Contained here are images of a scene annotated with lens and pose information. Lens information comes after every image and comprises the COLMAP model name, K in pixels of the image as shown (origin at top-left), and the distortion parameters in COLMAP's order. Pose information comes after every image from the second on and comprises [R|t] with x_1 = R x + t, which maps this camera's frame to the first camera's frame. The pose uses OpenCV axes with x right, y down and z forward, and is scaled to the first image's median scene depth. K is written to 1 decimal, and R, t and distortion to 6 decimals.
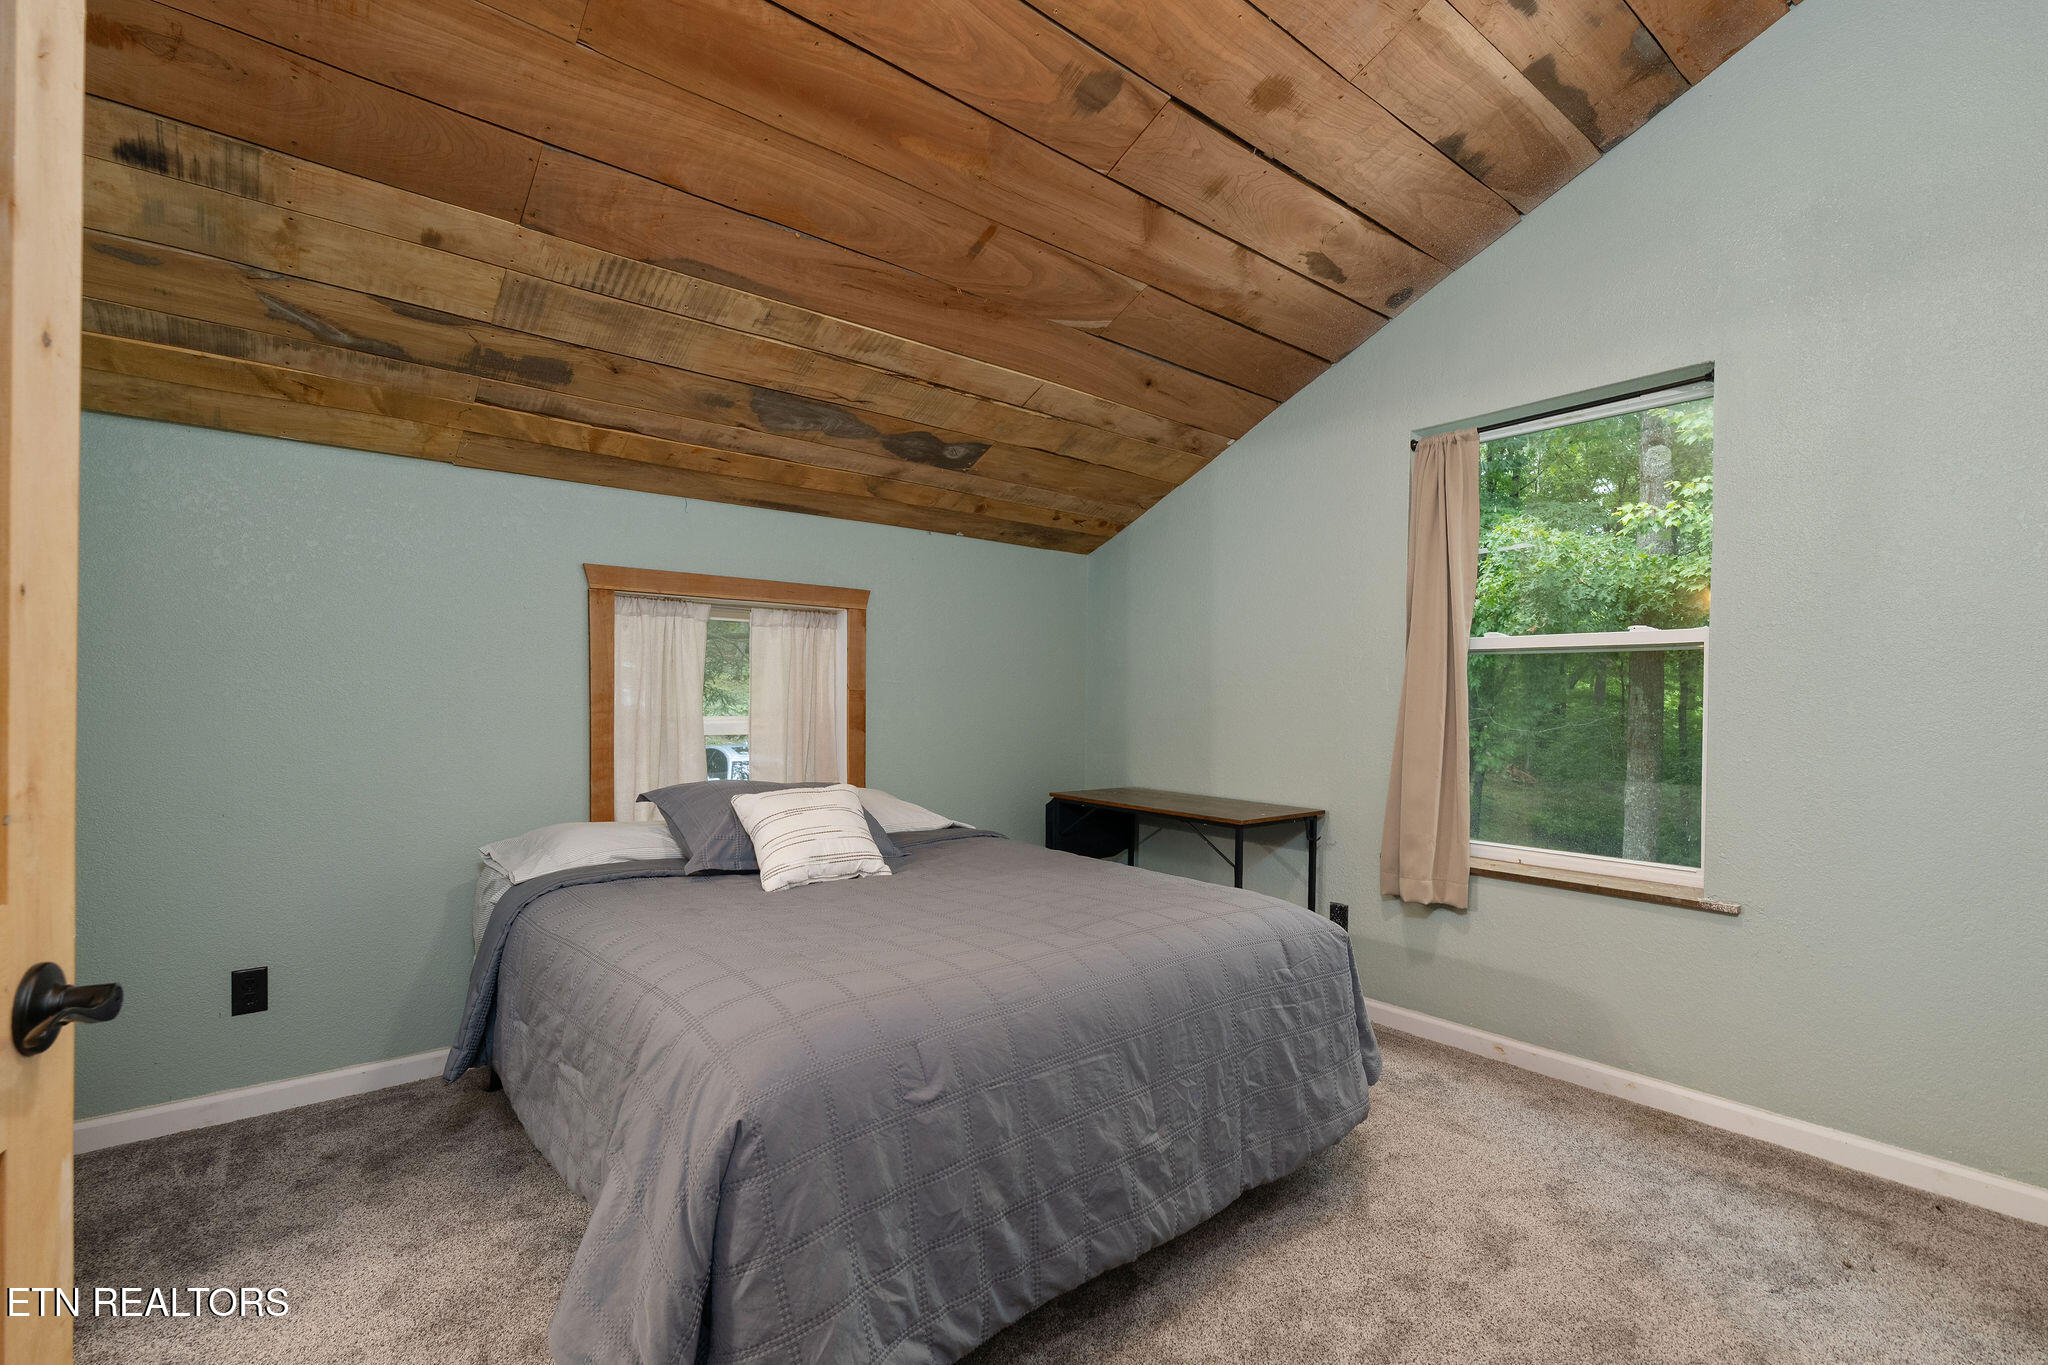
lens RADIAL K [[945.5, 0, 1020.0], [0, 945.5, 698.7], [0, 0, 1]] dist [-0.002605, -0.000349]
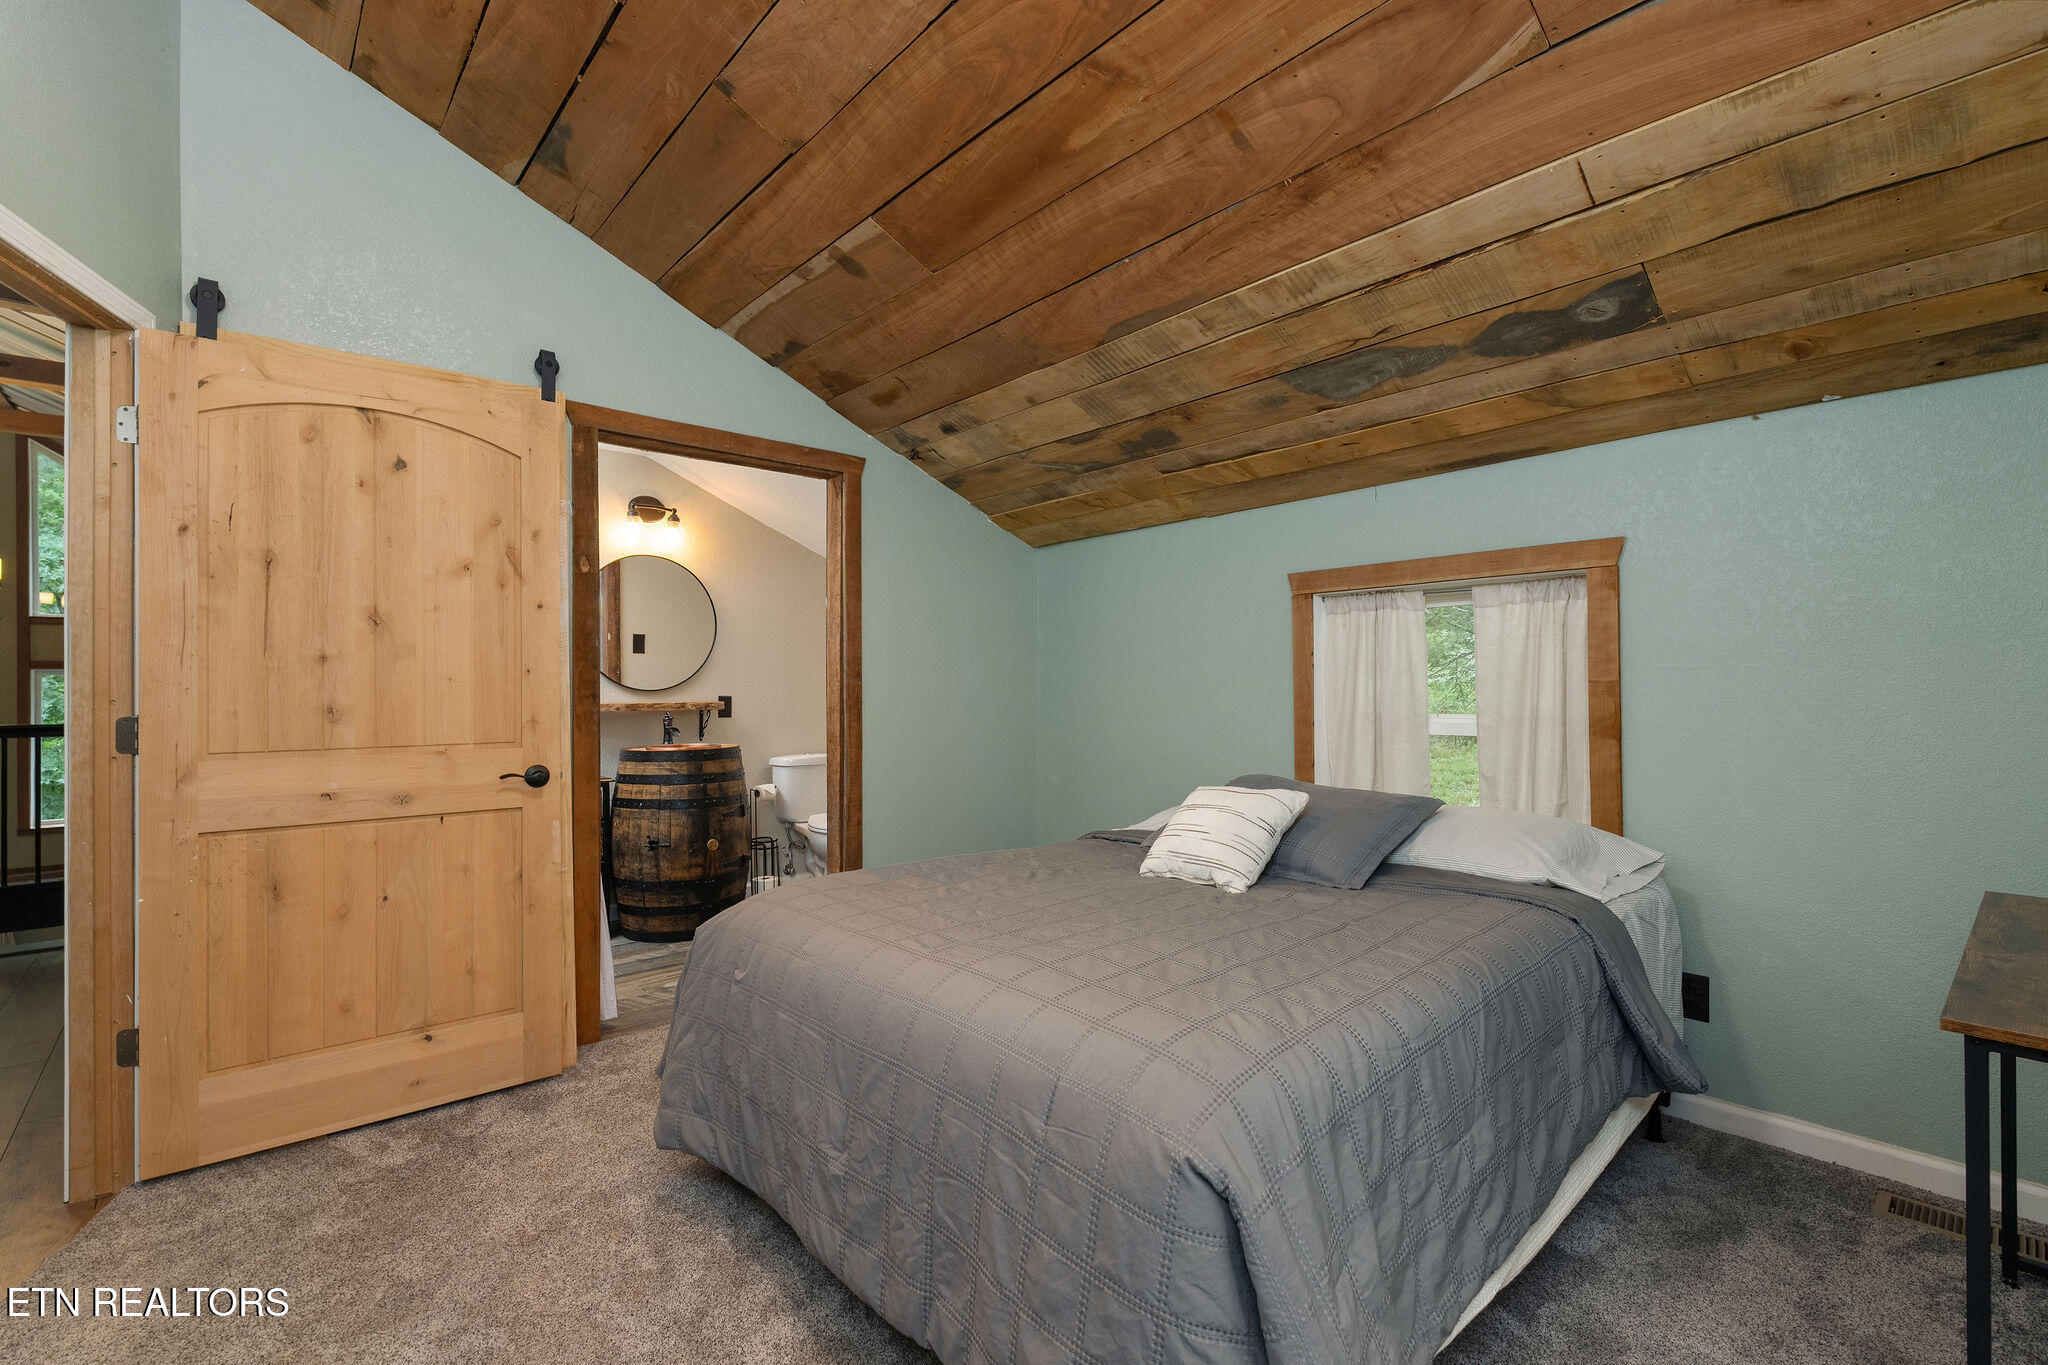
lens RADIAL K [[913.7, 0, 1024.0], [0, 913.7, 682.5], [0, 0, 1]] dist [-0.000229, 0.000070]
pose [[0.014864, -0.017142, -0.999743, 0.630164], [0.003859, 0.999847, -0.017086, 0.002803], [0.999882, -0.003604, 0.014928, 0.692180]]
